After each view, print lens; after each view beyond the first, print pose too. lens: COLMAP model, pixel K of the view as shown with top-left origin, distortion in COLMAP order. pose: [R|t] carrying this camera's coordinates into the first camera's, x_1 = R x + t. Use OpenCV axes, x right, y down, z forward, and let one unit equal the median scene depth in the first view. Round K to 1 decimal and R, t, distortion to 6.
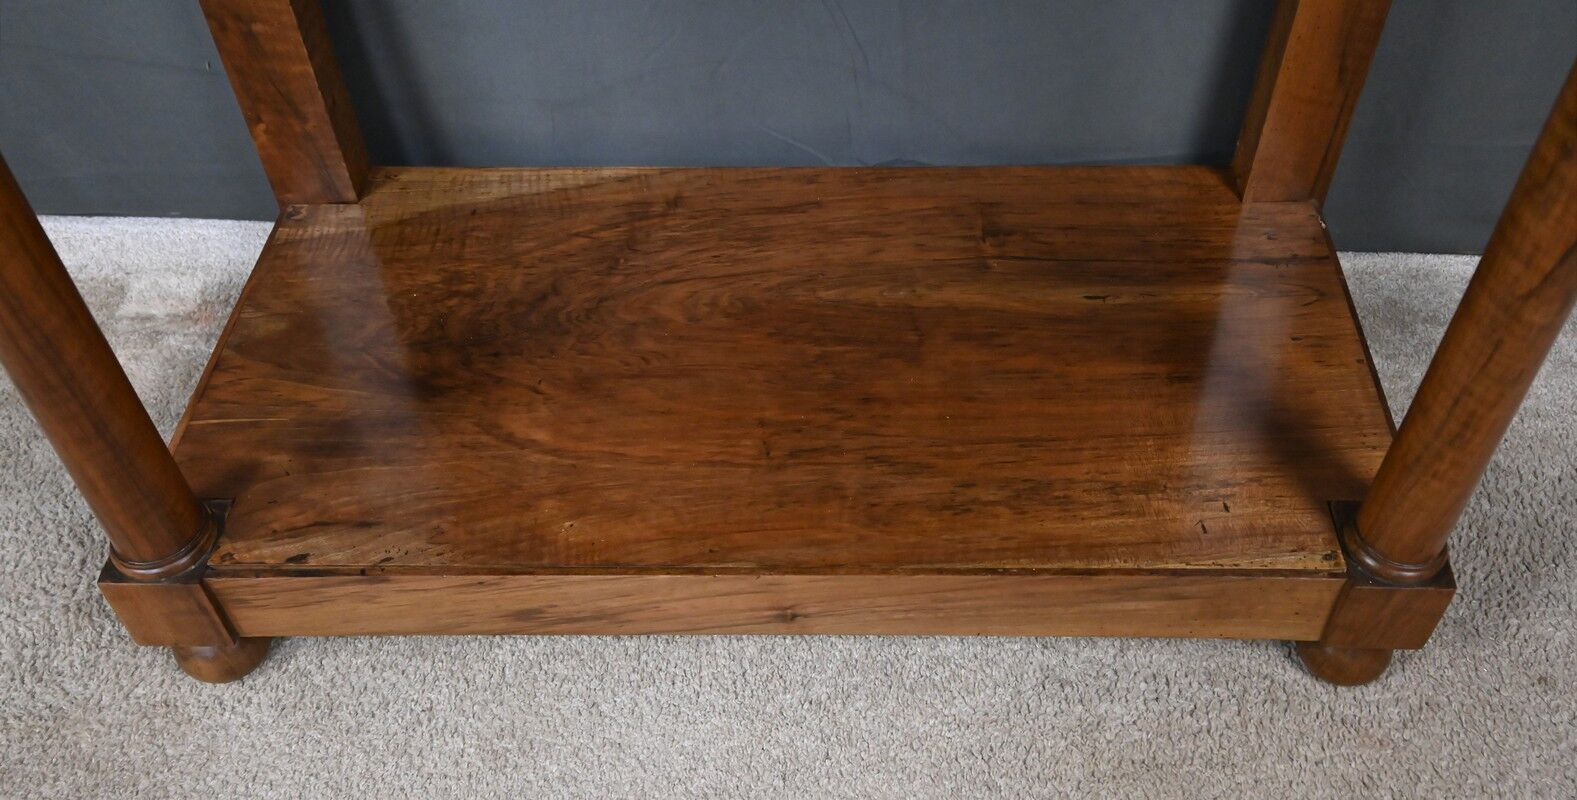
lens RADIAL K [[1380.7, 0, 850.0], [0, 1380.7, 422.3], [0, 0, 1]] dist [-0.005936, 0.000825]
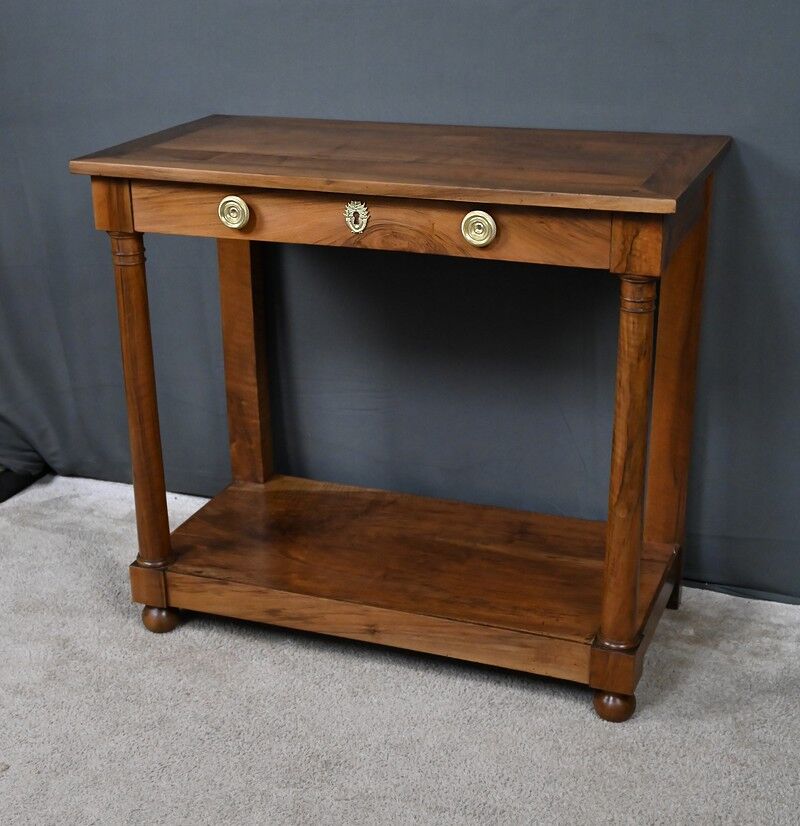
lens RADIAL K [[1293.2, 0, 398.3], [0, 1293.2, 451.9], [0, 0, 1]] dist [0.003887, 0.006444]
pose [[0.944852, 0.128791, -0.301110, 0.593276], [-0.238569, 0.900564, -0.363414, 0.619216], [0.224365, 0.415208, 0.881625, -1.043510]]
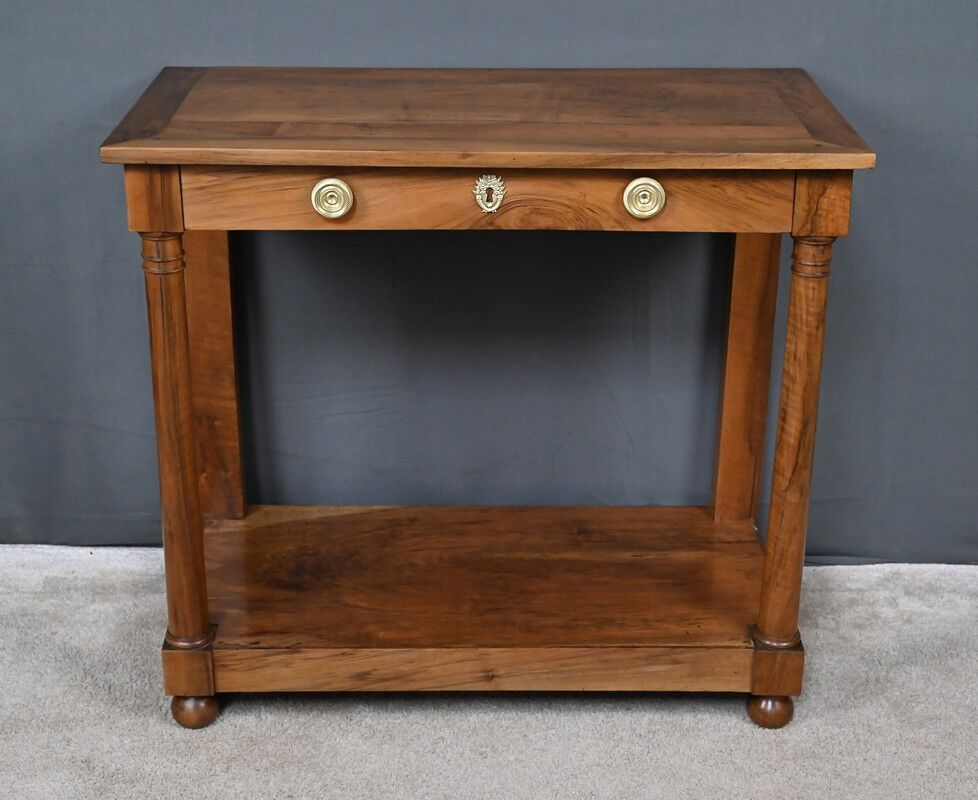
lens RADIAL K [[1583.2, 0, 489.0], [0, 1583.2, 400.0], [0, 0, 1]] dist [-0.000587, -0.050677]
pose [[0.999171, 0.005887, 0.040285, -0.130536], [0.010922, 0.914460, -0.404529, 0.654795], [-0.039221, 0.404634, 0.913637, -1.202015]]
